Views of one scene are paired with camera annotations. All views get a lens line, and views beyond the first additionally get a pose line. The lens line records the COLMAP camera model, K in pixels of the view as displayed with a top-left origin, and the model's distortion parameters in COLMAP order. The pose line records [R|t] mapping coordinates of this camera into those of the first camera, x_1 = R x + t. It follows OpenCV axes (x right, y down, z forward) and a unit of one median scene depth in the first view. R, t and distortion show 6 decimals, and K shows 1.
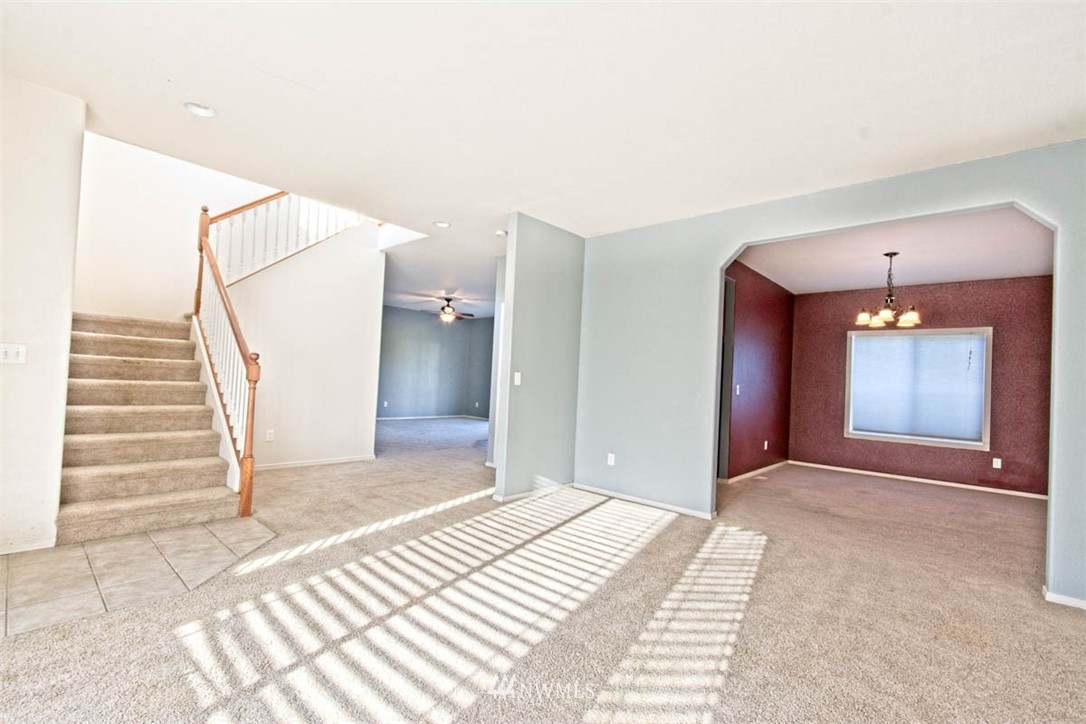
lens RADIAL K [[479.8, 0, 537.0], [0, 479.8, 367.0], [0, 0, 1]] dist [0.000744, -0.001008]
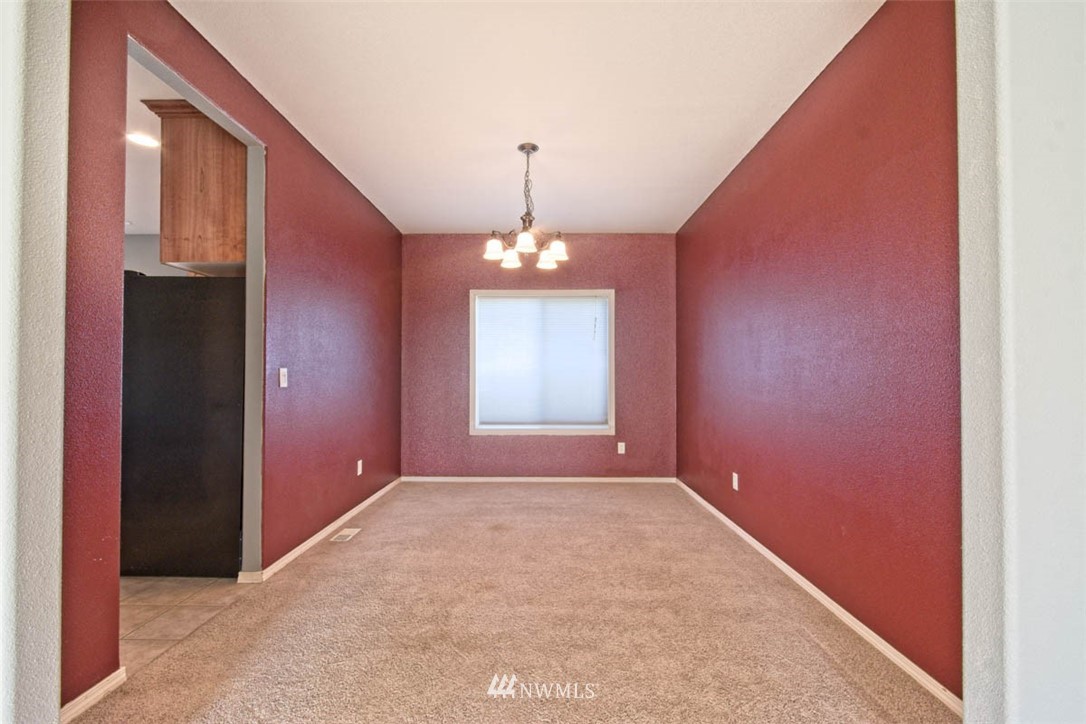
lens RADIAL K [[479.8, 0, 543.7], [0, 479.8, 367.4], [0, 0, 1]] dist [0.000744, -0.001008]
pose [[0.743931, -0.034795, 0.667350, 0.277633], [0.018443, 0.999332, 0.031545, 0.025603], [-0.668002, -0.011159, 0.744076, 0.441552]]
